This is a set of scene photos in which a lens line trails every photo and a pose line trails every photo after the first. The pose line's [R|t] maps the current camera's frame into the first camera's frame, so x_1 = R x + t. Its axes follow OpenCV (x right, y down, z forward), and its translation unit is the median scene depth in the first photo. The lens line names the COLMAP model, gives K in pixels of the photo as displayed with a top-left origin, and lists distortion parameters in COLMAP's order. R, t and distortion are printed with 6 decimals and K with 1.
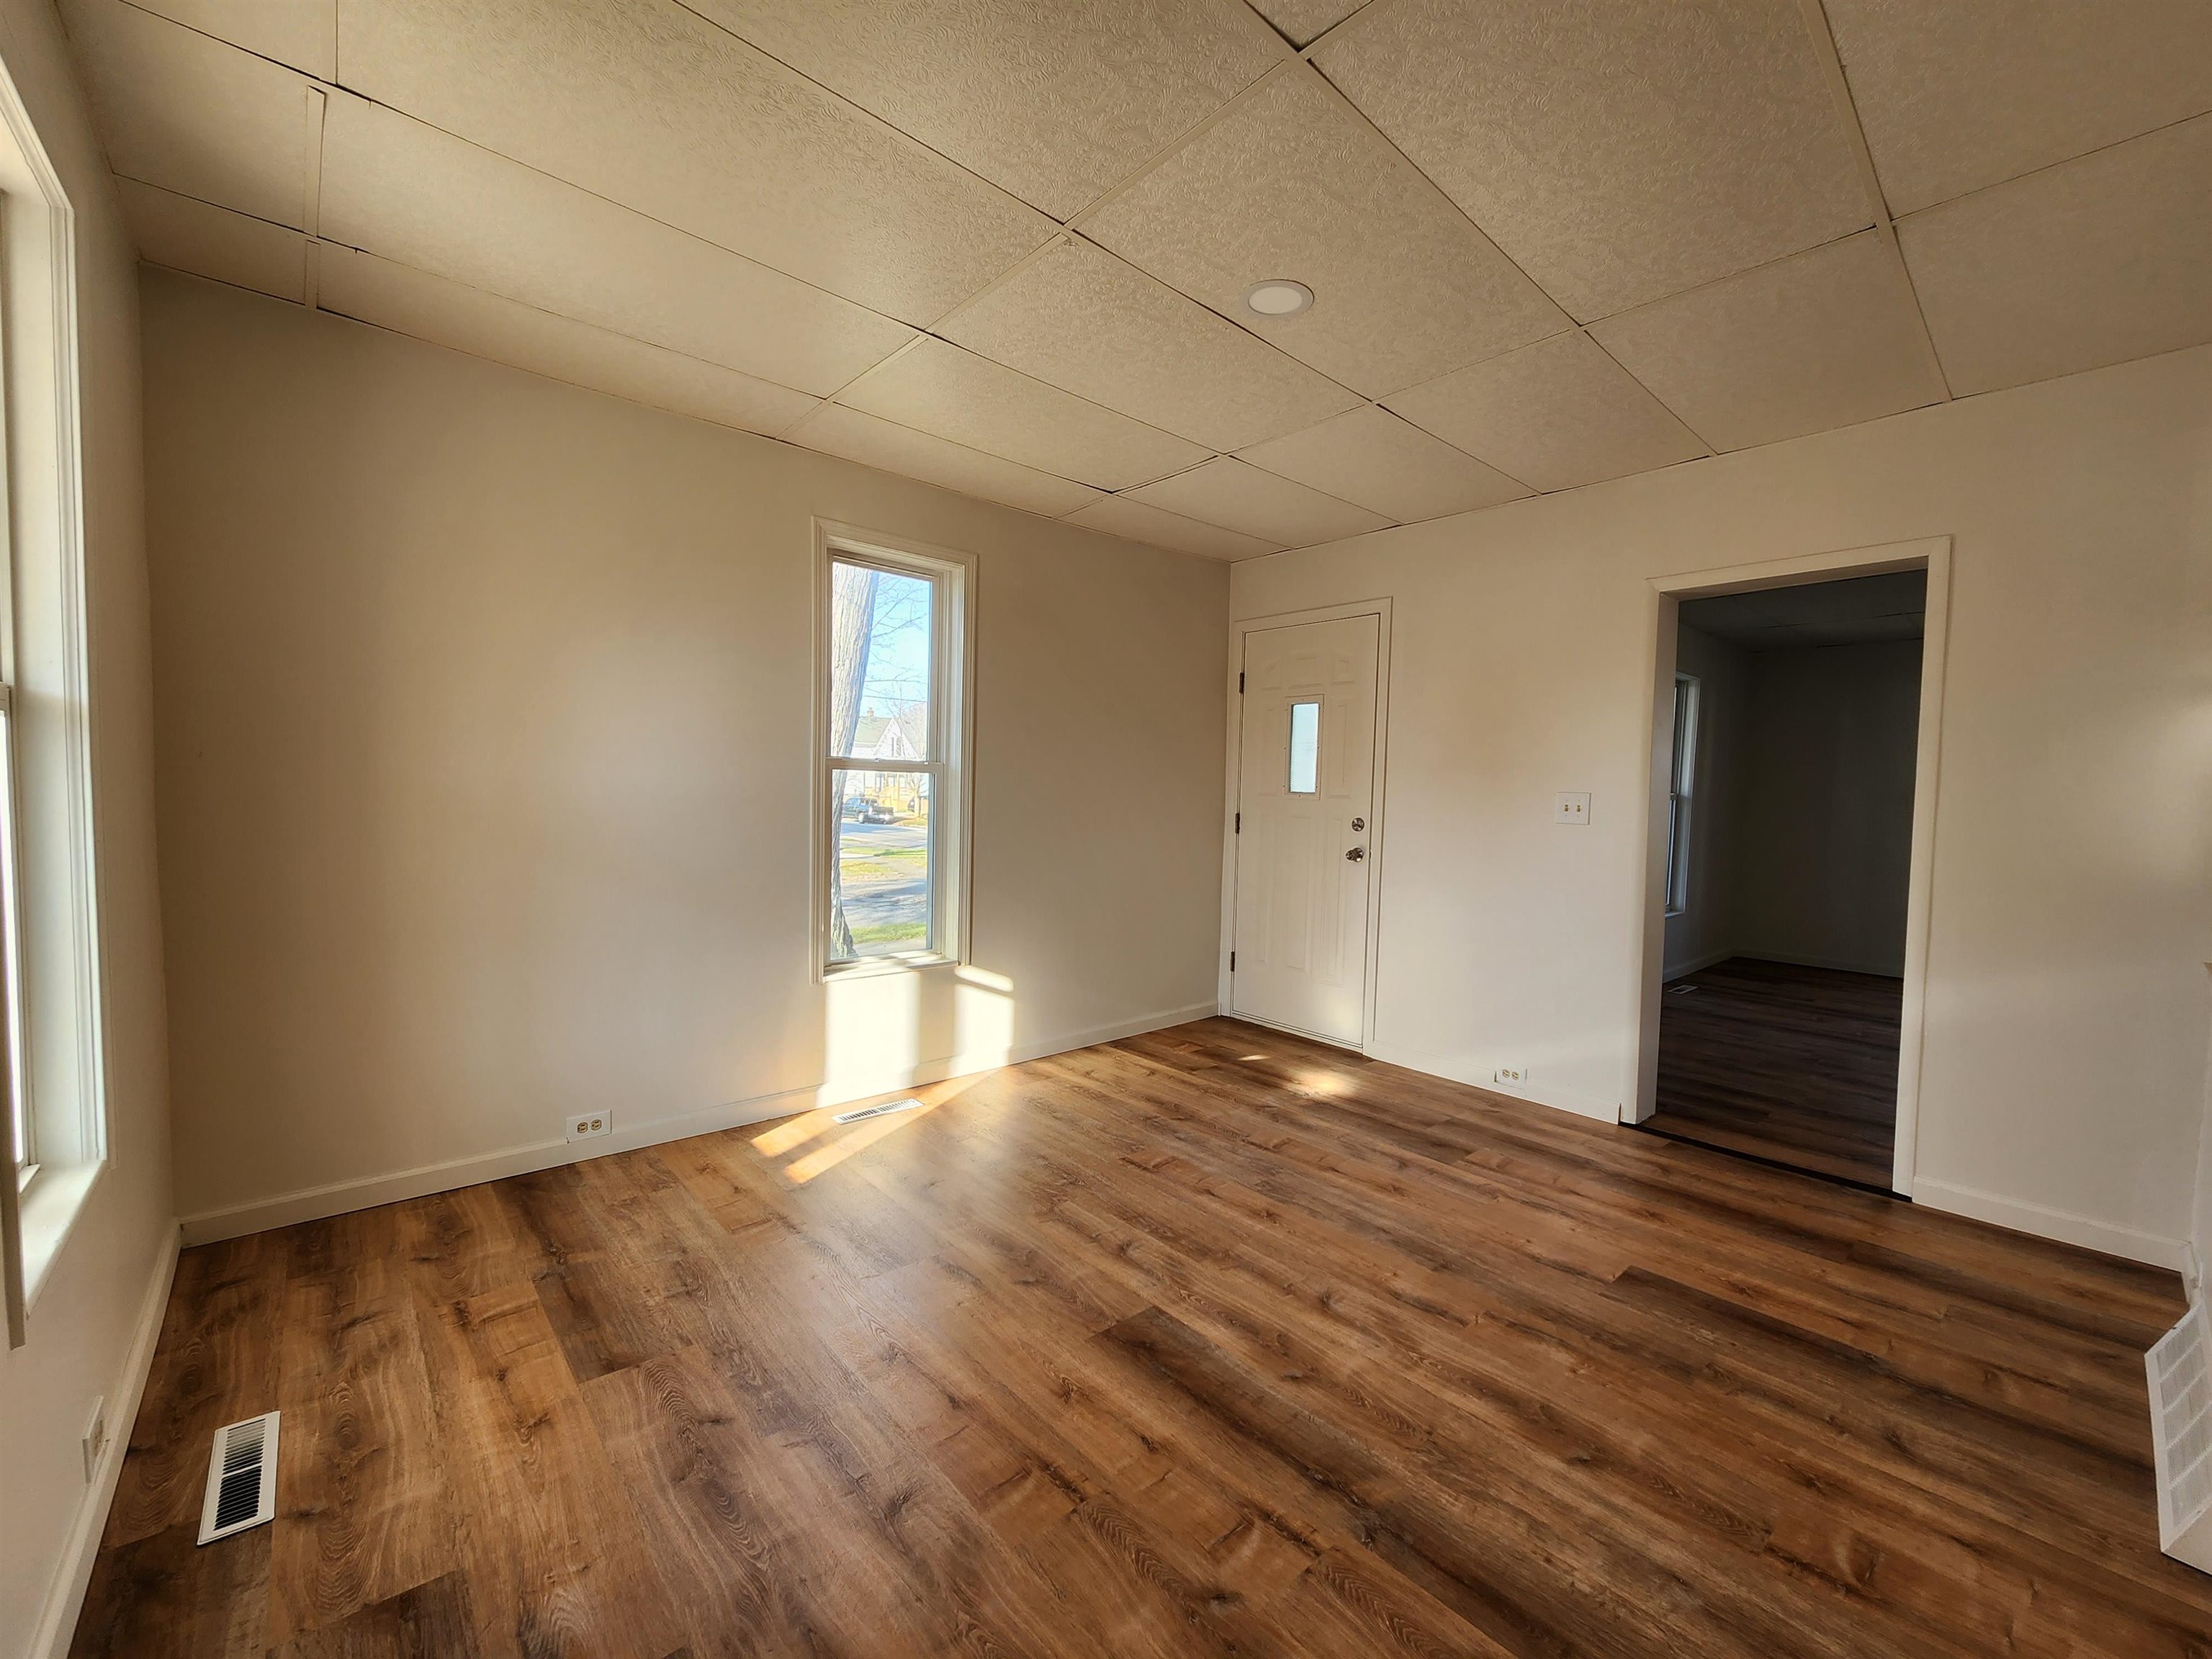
lens RADIAL K [[899.1, 0, 1105.2], [0, 899.1, 832.9], [0, 0, 1]] dist [0.002243, -0.000642]
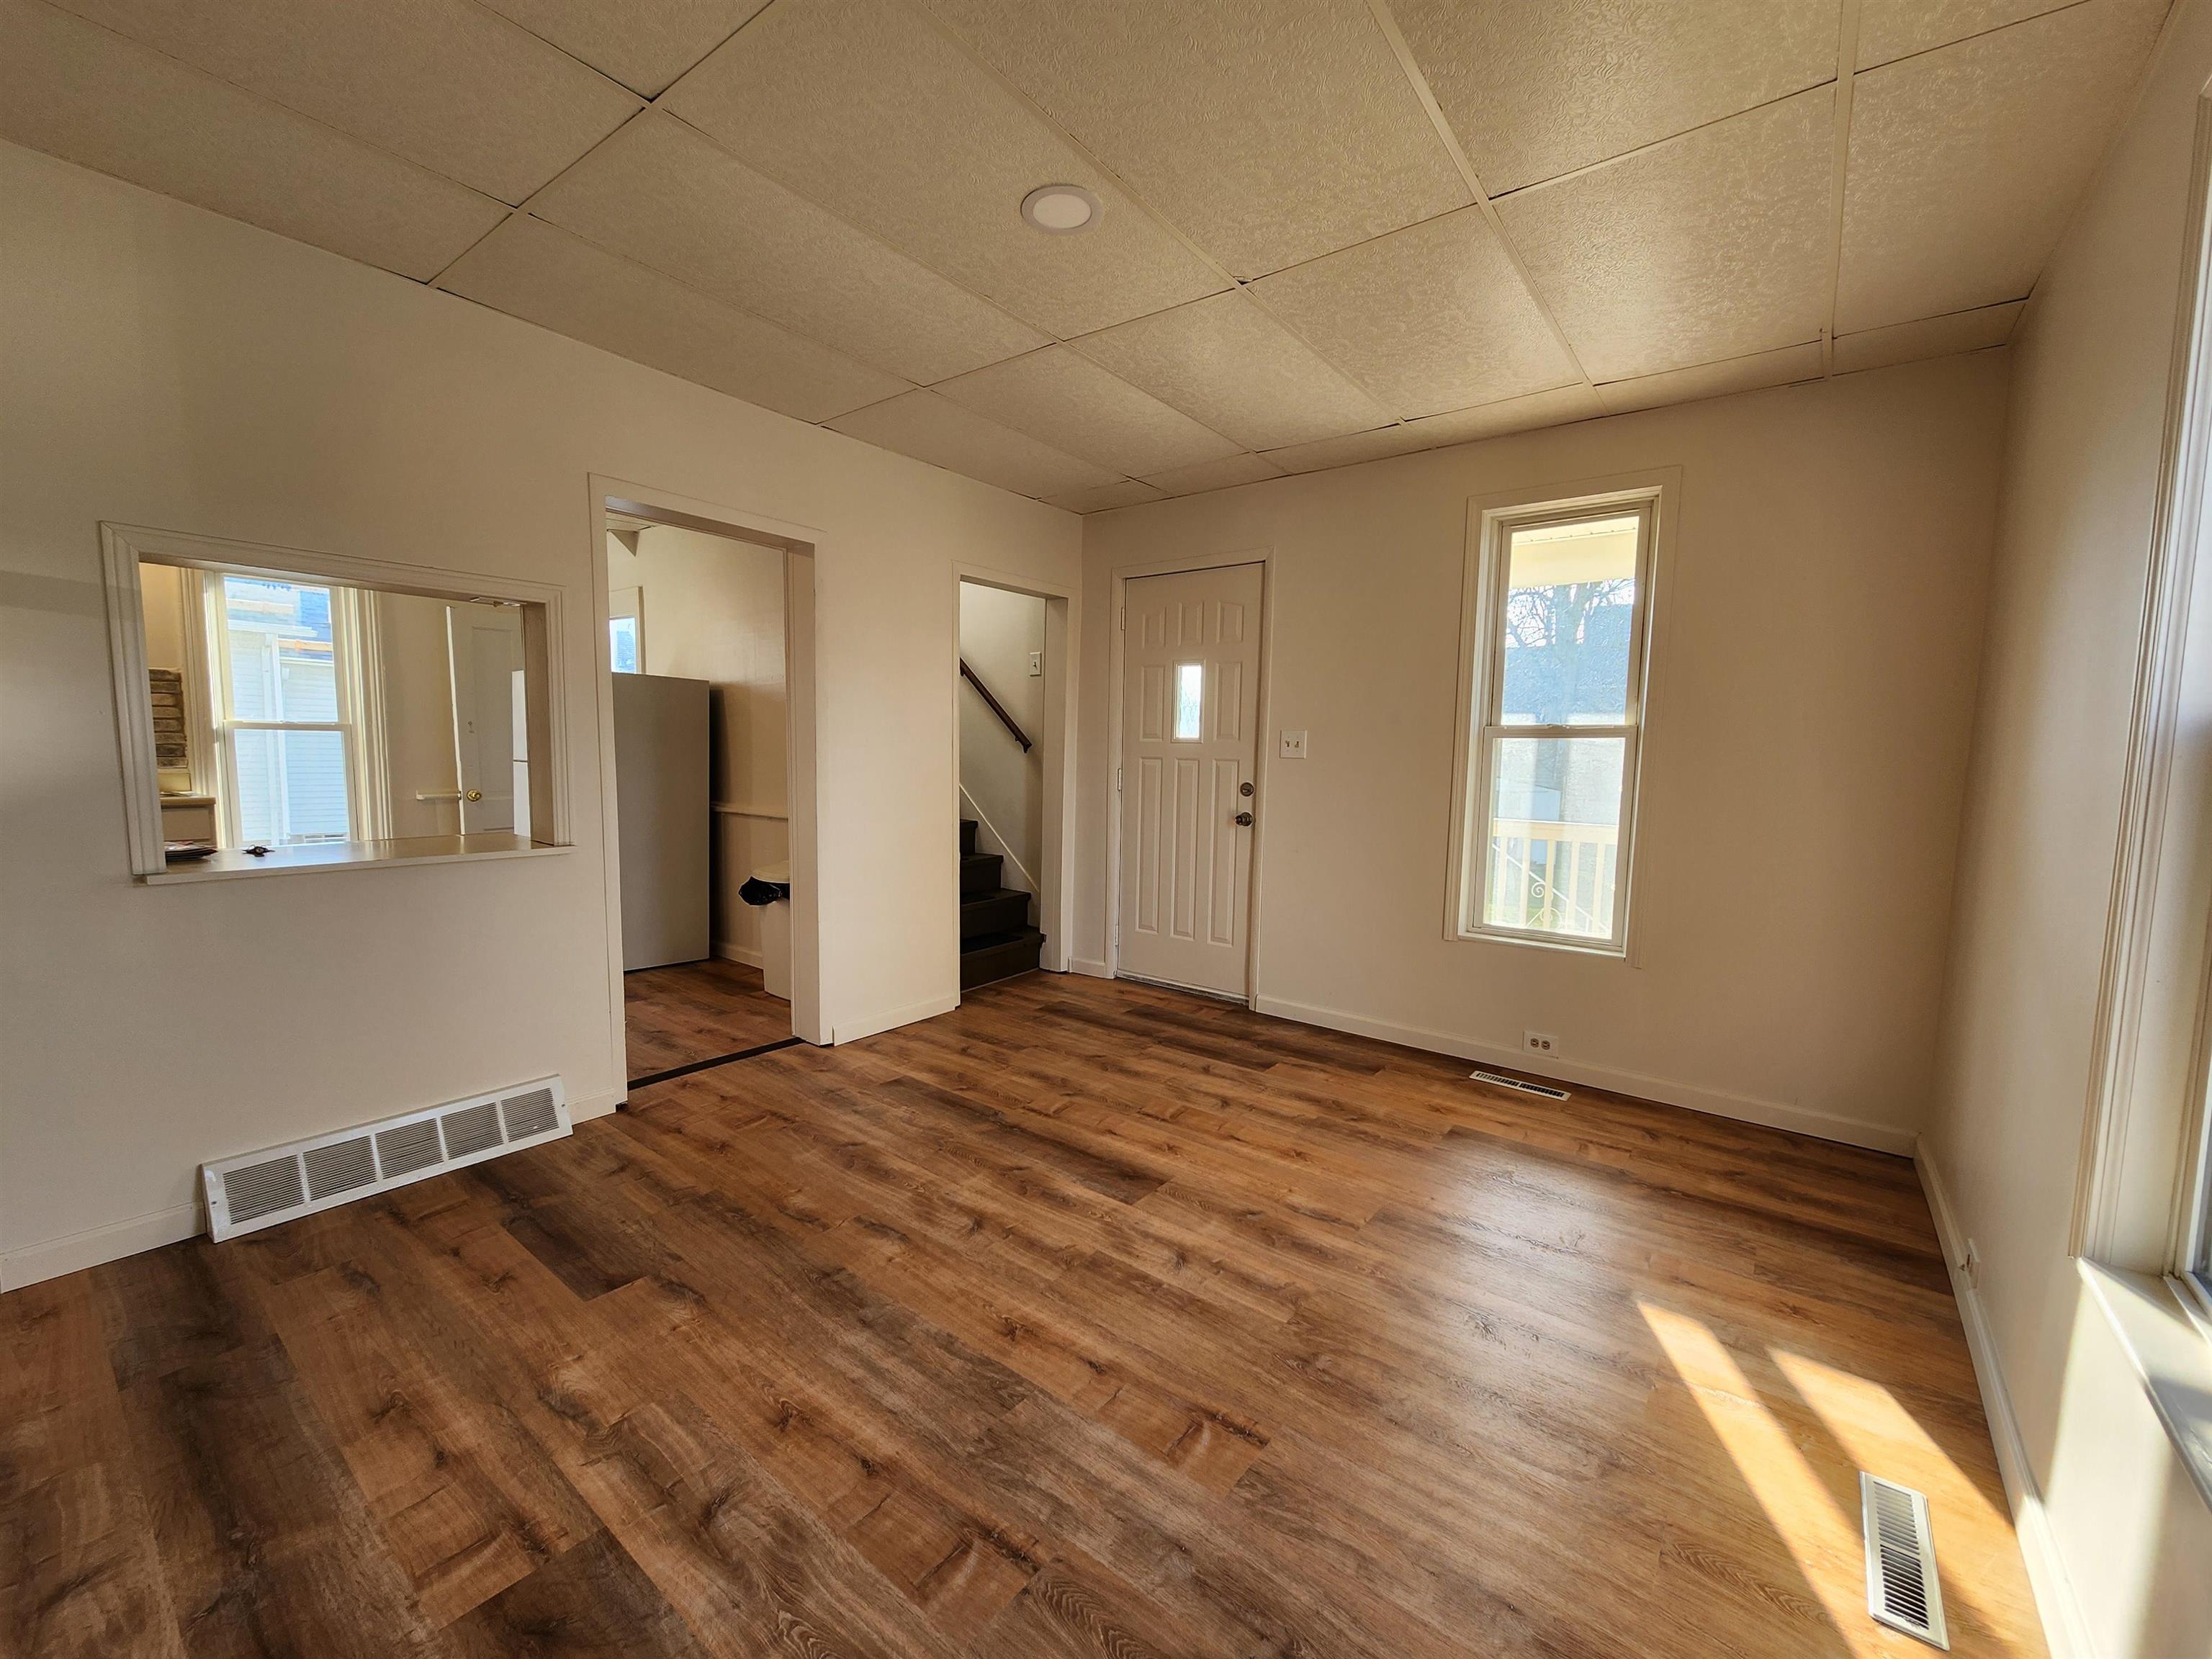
lens RADIAL K [[899.1, 0, 1101.2], [0, 899.1, 828.7], [0, 0, 1]] dist [0.002243, -0.000642]
pose [[-0.982849, -0.026904, -0.182439, 0.300024], [-0.051559, 0.989938, 0.131774, -0.090411], [0.177058, 0.138920, -0.974347, 1.957287]]
